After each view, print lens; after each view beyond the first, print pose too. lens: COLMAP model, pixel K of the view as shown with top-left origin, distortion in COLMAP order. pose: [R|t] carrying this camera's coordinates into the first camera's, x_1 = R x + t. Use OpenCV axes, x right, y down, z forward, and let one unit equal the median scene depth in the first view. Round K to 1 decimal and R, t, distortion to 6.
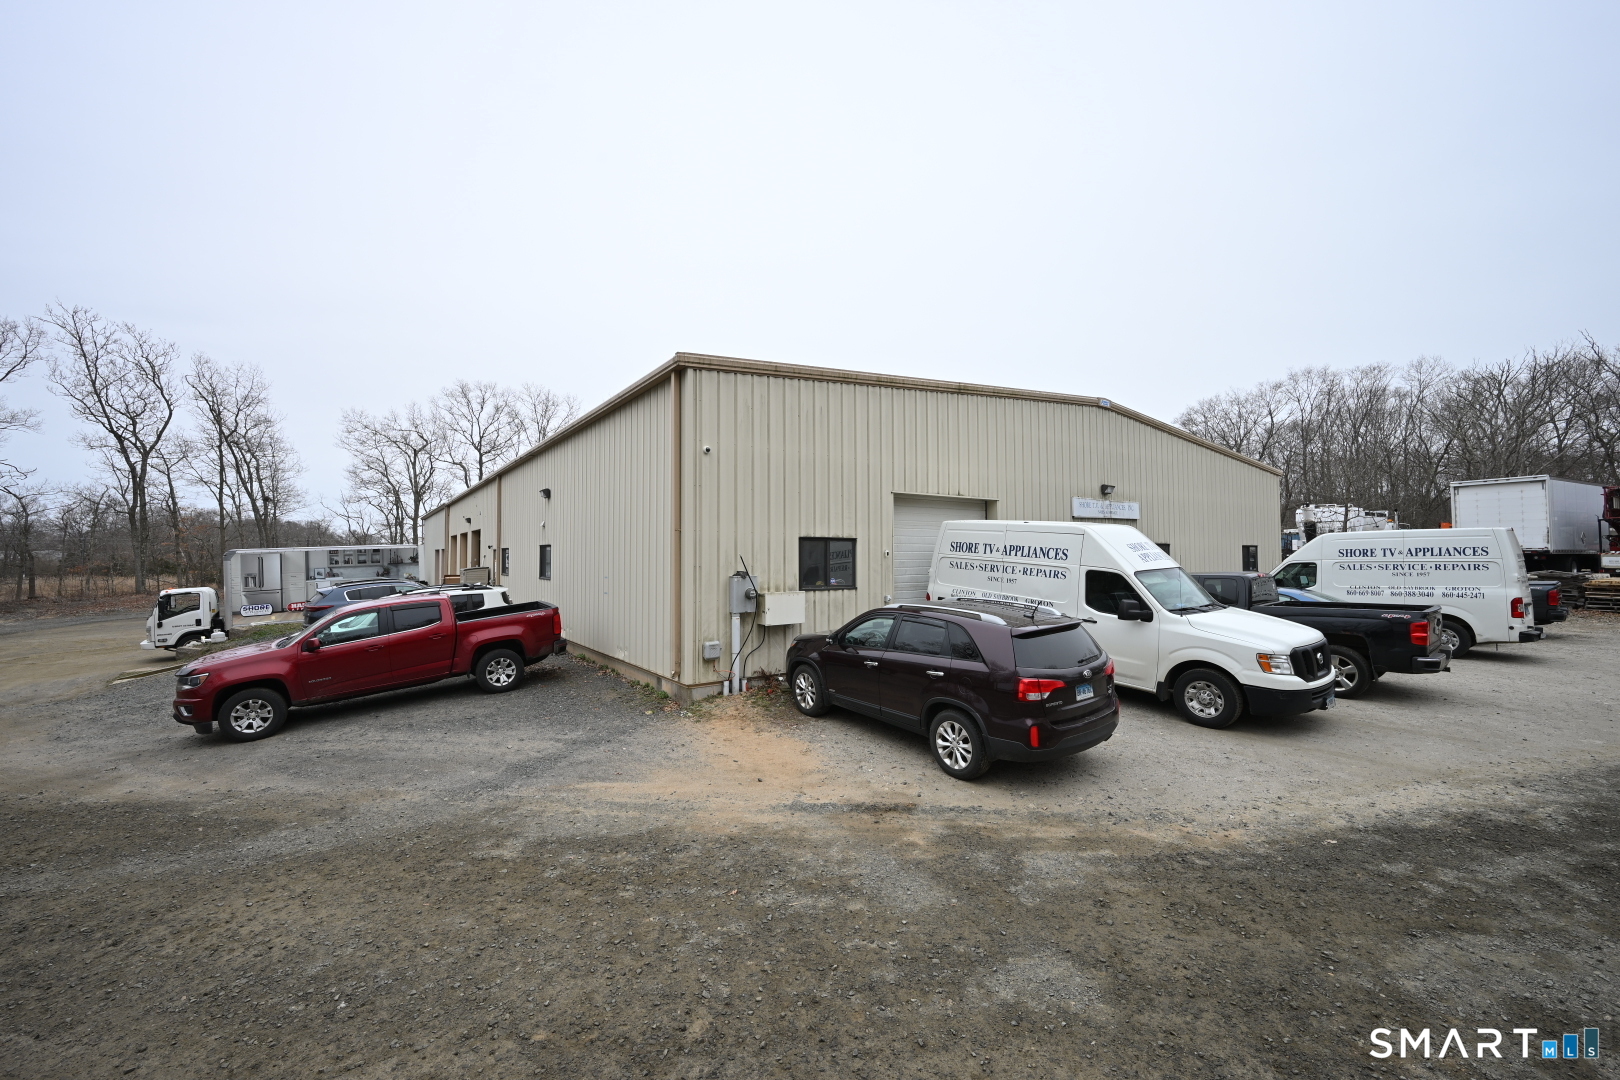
lens RADIAL K [[636.2, 0, 816.7], [0, 636.2, 535.5], [0, 0, 1]] dist [0.000608, 0.000966]
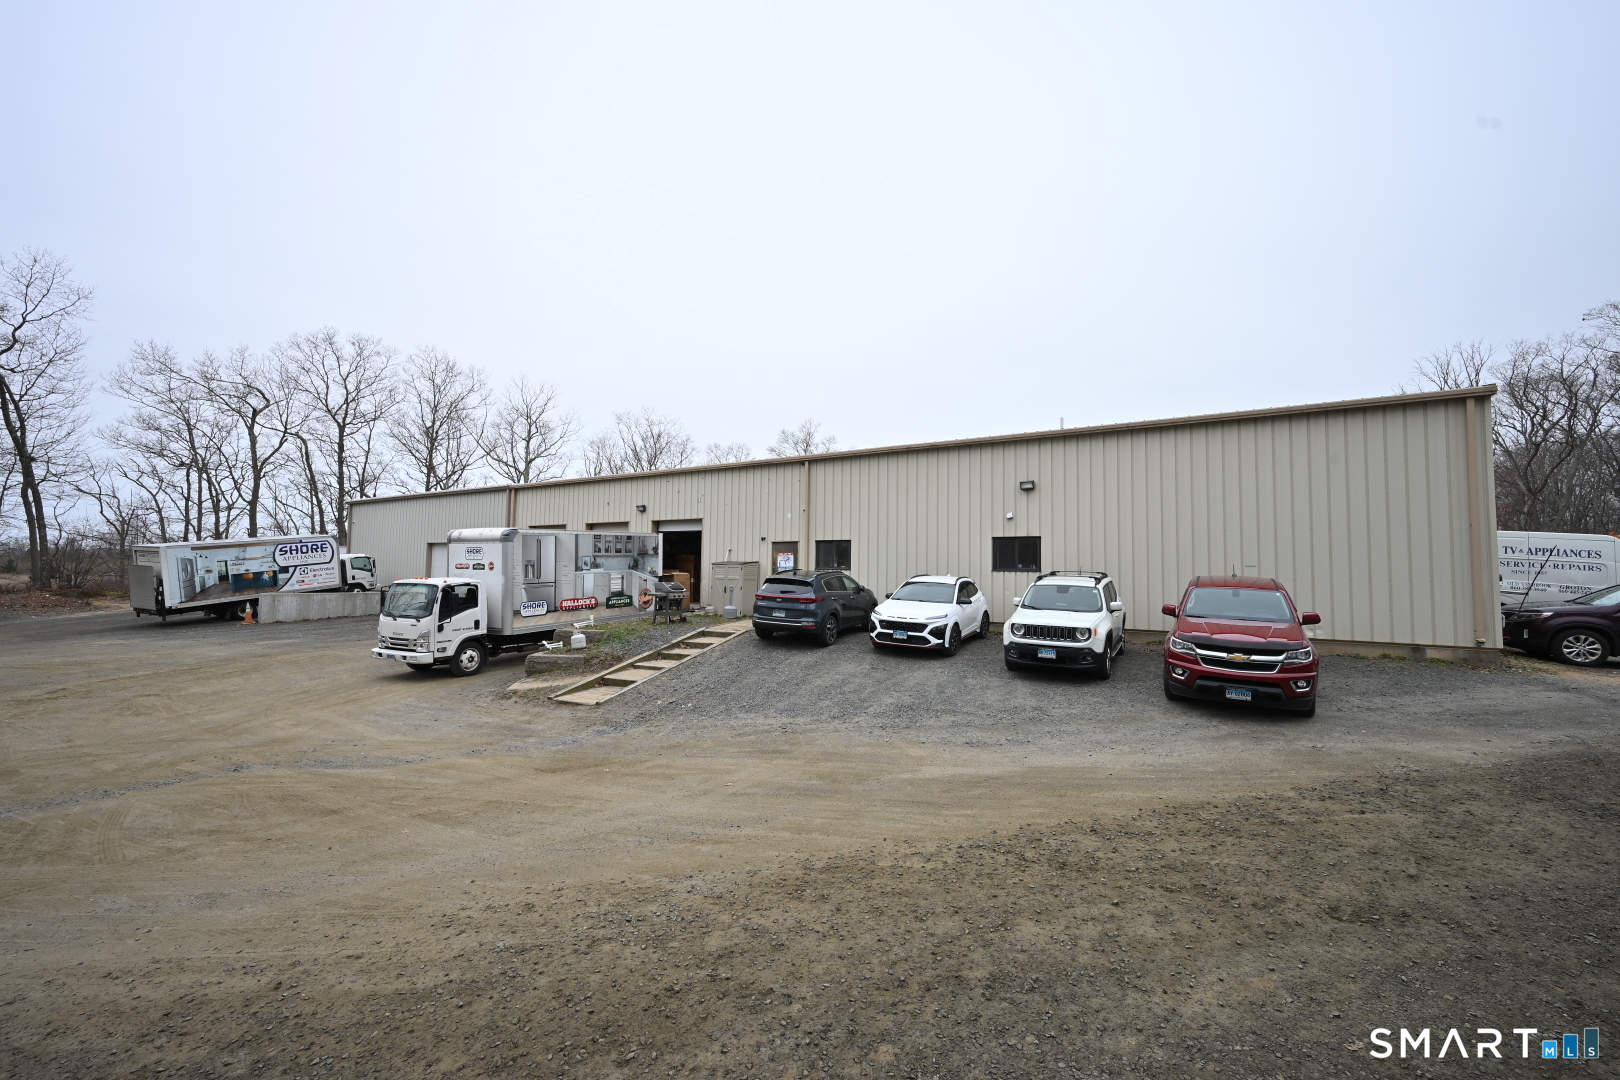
lens RADIAL K [[636.2, 0, 813.9], [0, 636.2, 533.3], [0, 0, 1]] dist [0.000608, 0.000966]
pose [[0.919544, 0.040767, 0.390867, -0.850156], [-0.030086, 0.998989, -0.033414, 0.041152], [-0.391834, 0.018966, 0.919840, 0.158276]]
